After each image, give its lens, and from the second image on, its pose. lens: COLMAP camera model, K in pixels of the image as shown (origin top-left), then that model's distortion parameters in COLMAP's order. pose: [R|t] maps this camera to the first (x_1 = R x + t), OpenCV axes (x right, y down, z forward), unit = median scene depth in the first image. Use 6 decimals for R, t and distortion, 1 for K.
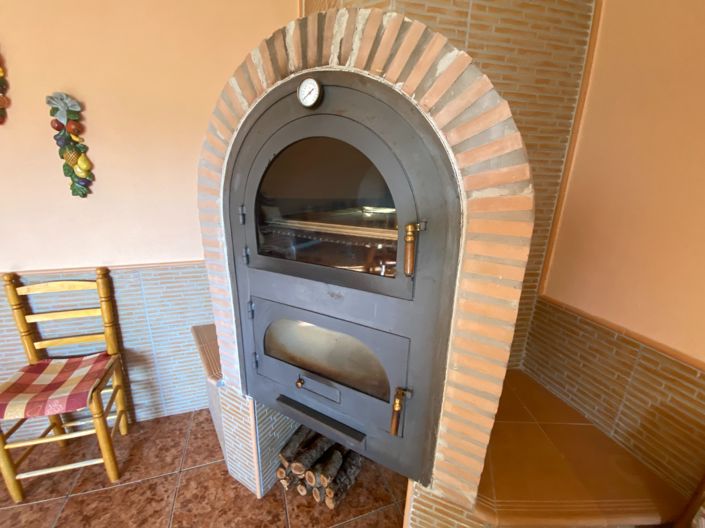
lens RADIAL K [[289.4, 0, 352.5], [0, 289.4, 264.0], [0, 0, 1]] dist [0.008502, -0.016279]
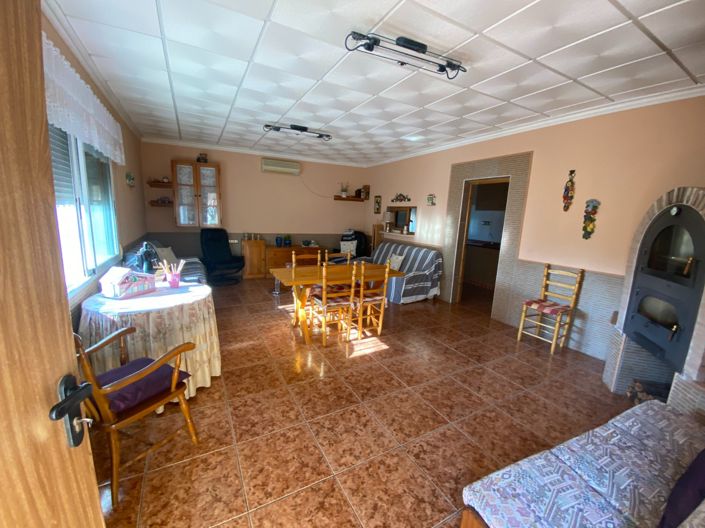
lens RADIAL K [[289.4, 0, 352.5], [0, 289.4, 264.0], [0, 0, 1]] dist [0.008502, -0.016279]
pose [[0.168692, 0.160059, -0.972586, 1.201882], [-0.302343, 0.947563, 0.103501, 0.329197], [0.938153, 0.276595, 0.208239, -1.376167]]
